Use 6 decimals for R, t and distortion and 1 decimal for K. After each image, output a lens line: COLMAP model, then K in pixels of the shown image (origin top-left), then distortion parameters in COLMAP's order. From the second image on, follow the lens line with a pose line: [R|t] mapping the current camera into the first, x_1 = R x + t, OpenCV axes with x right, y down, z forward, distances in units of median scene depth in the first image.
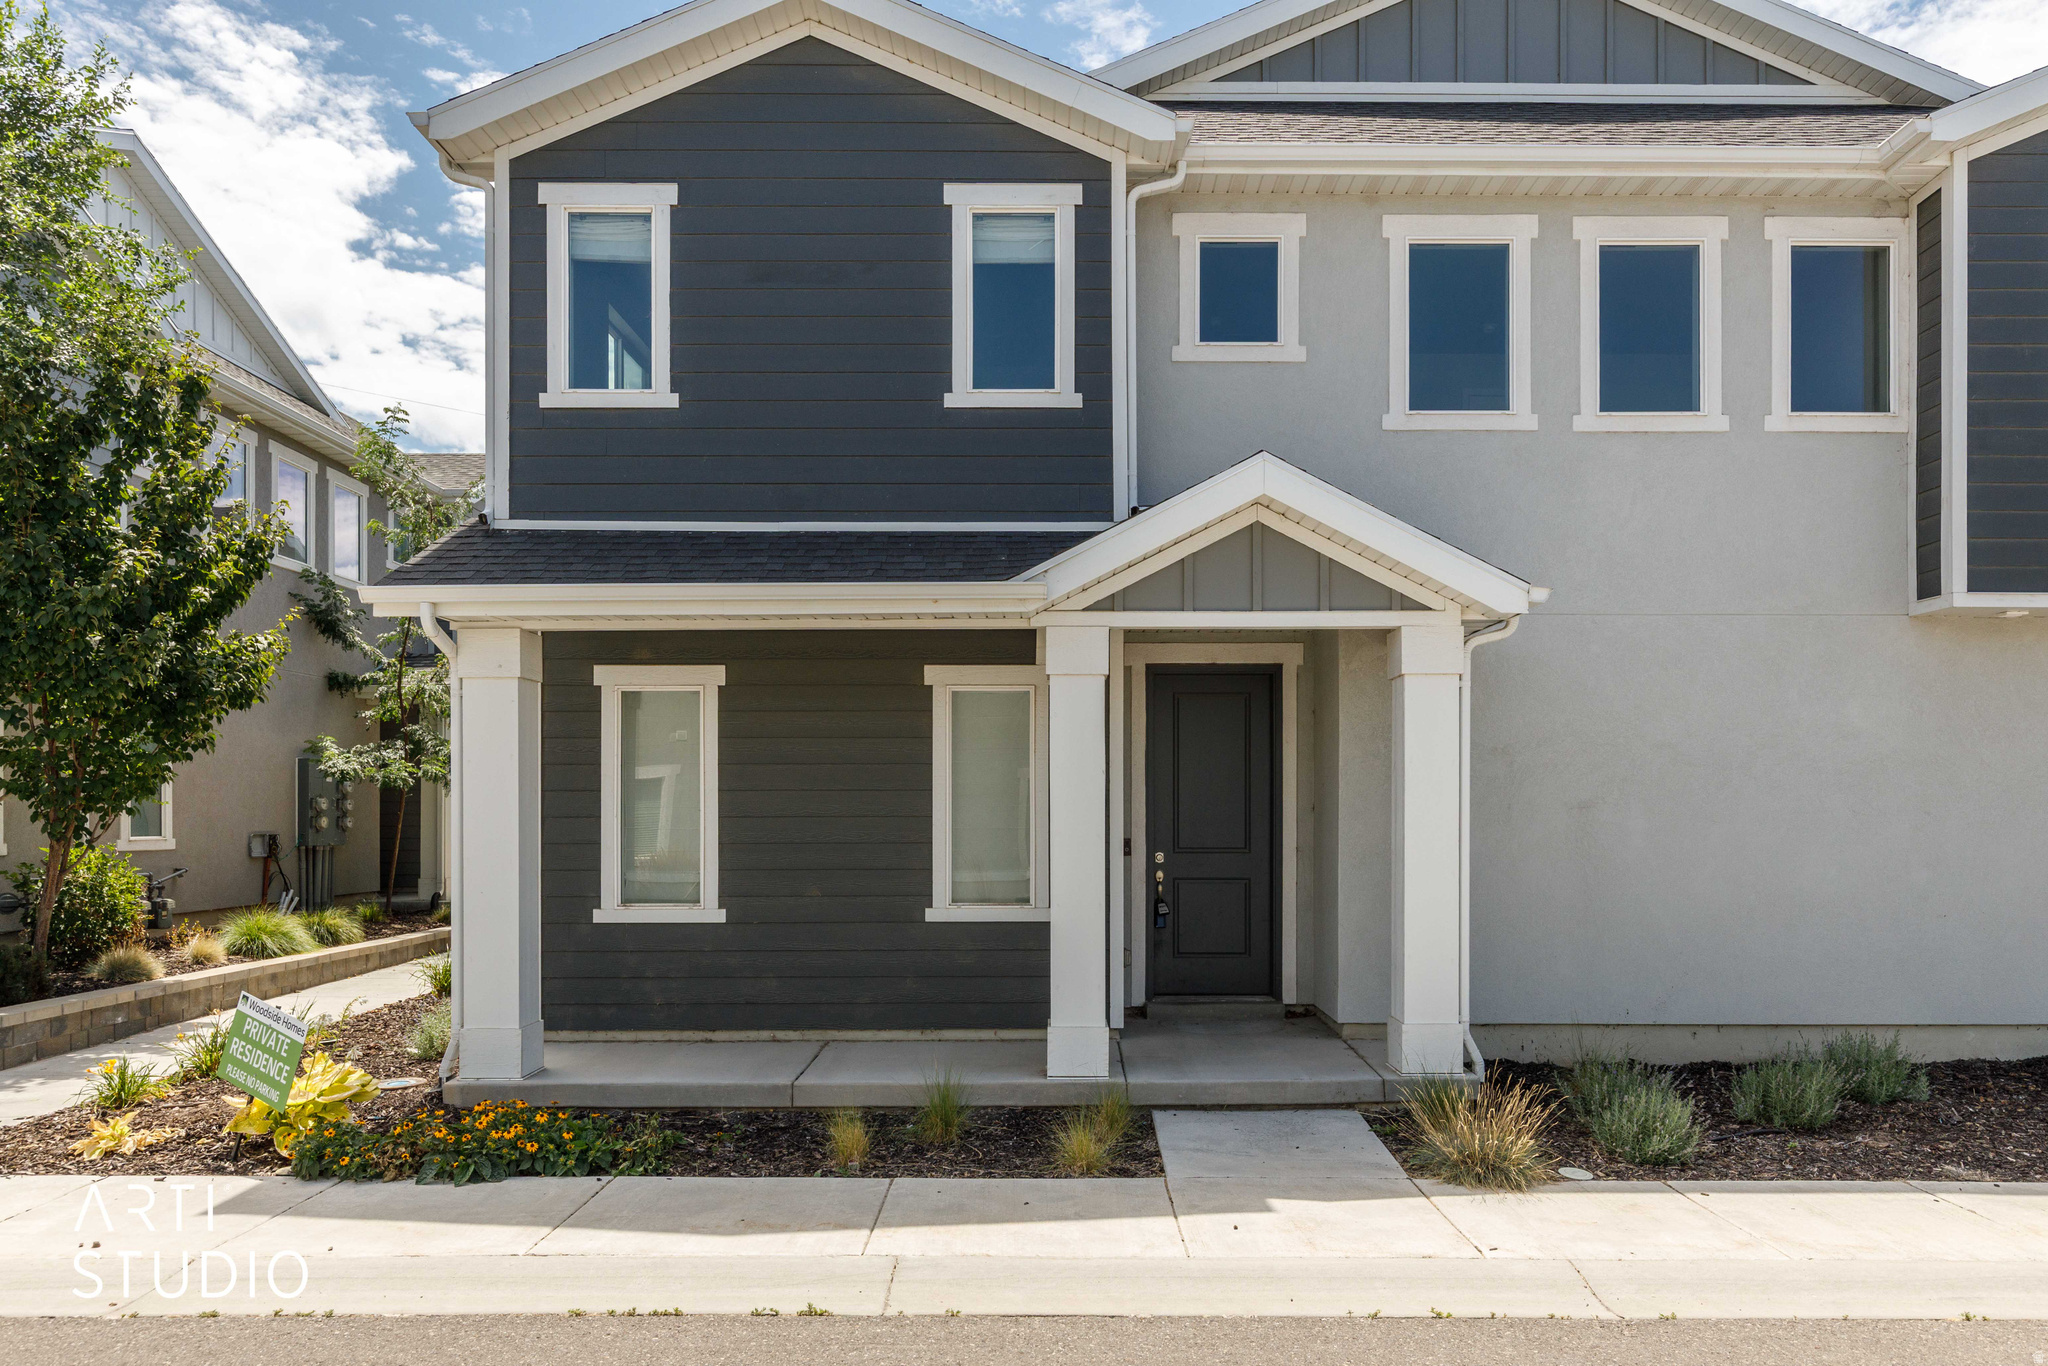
lens RADIAL K [[1392.2, 0, 1070.1], [0, 1392.2, 743.2], [0, 0, 1]] dist [0.006714, 0.004811]
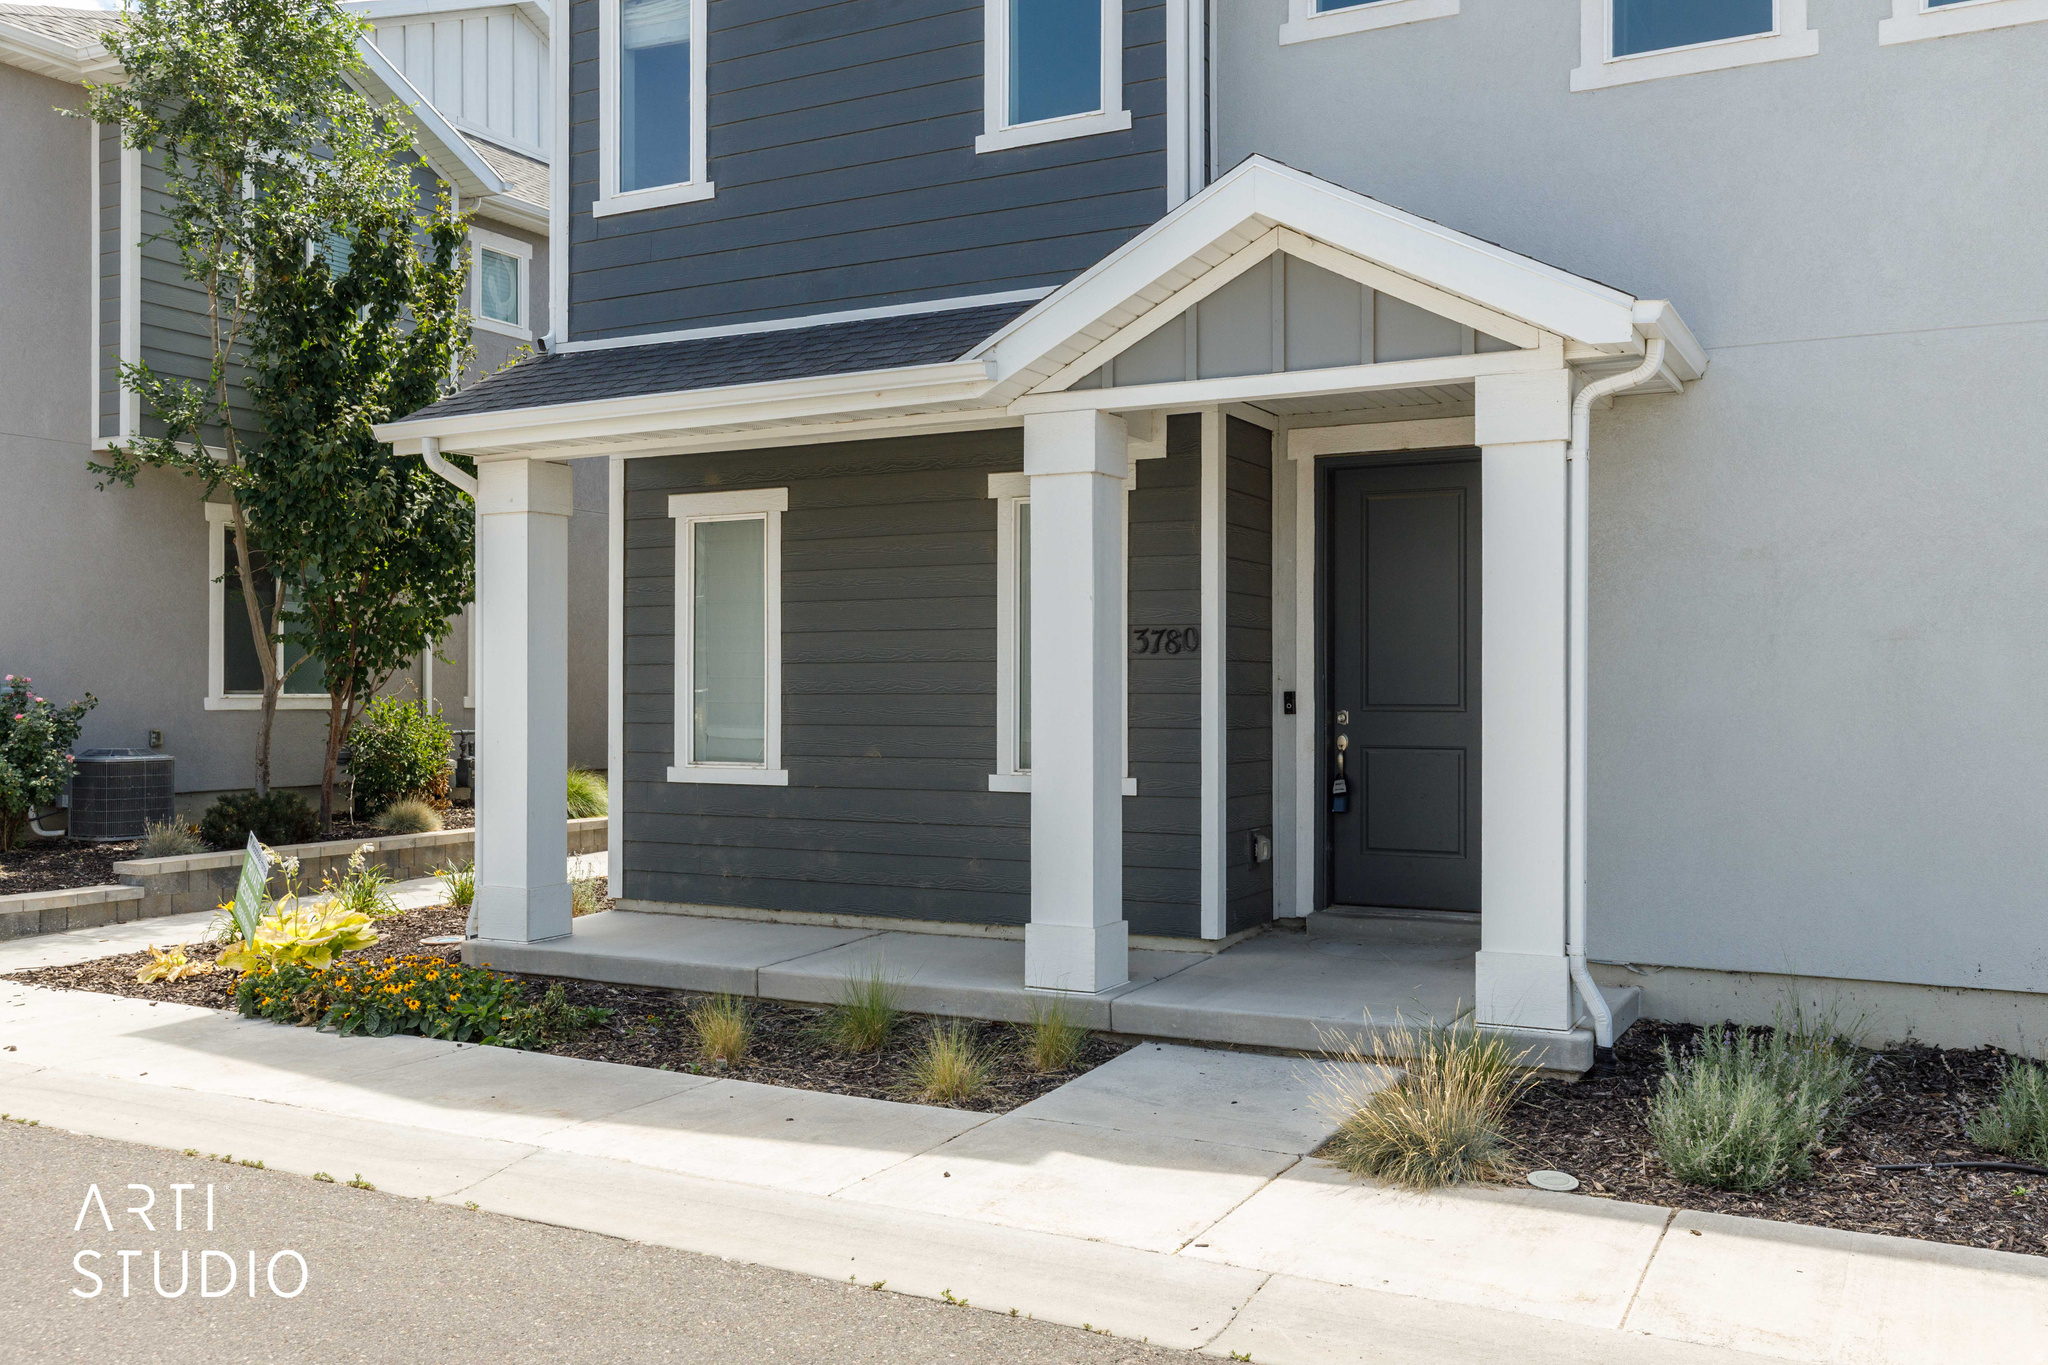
lens RADIAL K [[1791.2, 0, 994.5], [0, 1791.2, 587.0], [0, 0, 1]] dist [0.003343, 0.014095]
pose [[0.875002, -0.026943, -0.483369, 0.416342], [0.024333, 0.999636, -0.011672, 0.022818], [0.483508, -0.001549, 0.875339, 0.095714]]
